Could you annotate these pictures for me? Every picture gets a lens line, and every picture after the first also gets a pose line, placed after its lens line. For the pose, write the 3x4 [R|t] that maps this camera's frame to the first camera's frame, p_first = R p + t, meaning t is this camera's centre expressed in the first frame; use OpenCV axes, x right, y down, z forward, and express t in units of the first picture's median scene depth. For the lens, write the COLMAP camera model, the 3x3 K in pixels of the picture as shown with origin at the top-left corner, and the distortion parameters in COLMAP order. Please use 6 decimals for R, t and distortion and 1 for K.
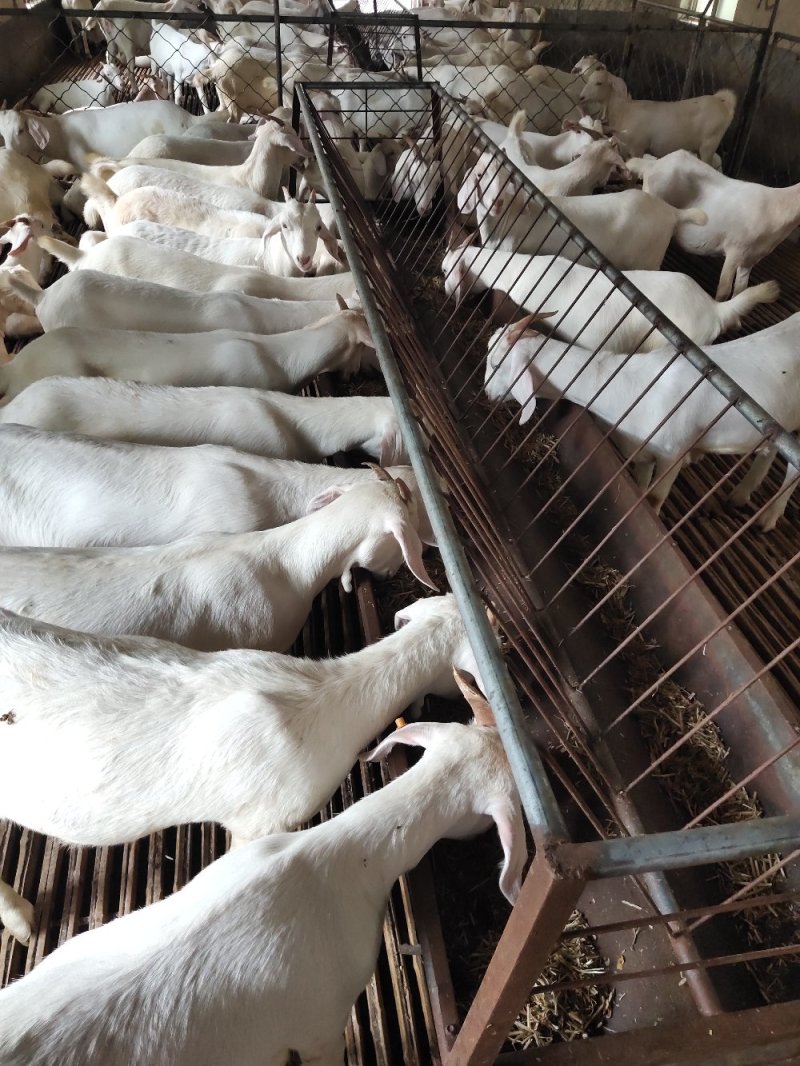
lens RADIAL K [[774.3, 0, 400.0], [0, 774.3, 533.0], [0, 0, 1]] dist [0.060725, -0.061031]
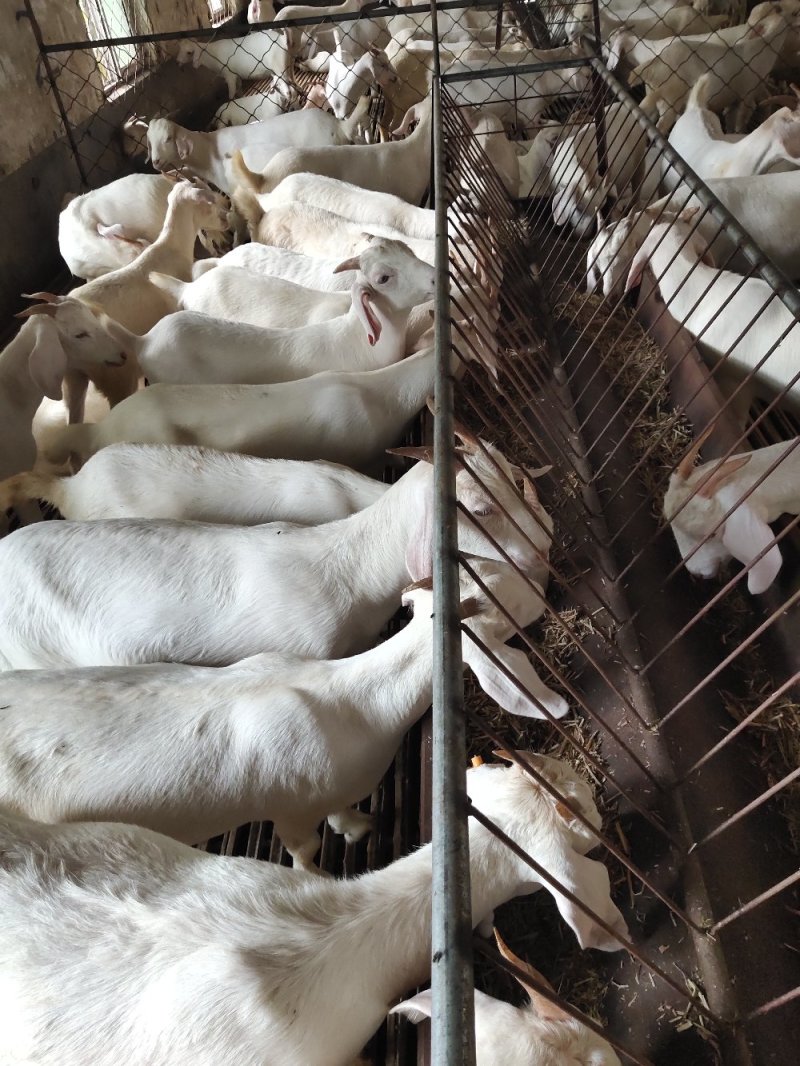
lens RADIAL K [[774.3, 0, 400.0], [0, 774.3, 533.0], [0, 0, 1]] dist [0.060725, -0.061031]
pose [[0.974918, 0.012071, -0.222239, 0.127148], [-0.008675, 0.999830, 0.016251, -0.197131], [0.222397, -0.013915, 0.974857, 0.327021]]
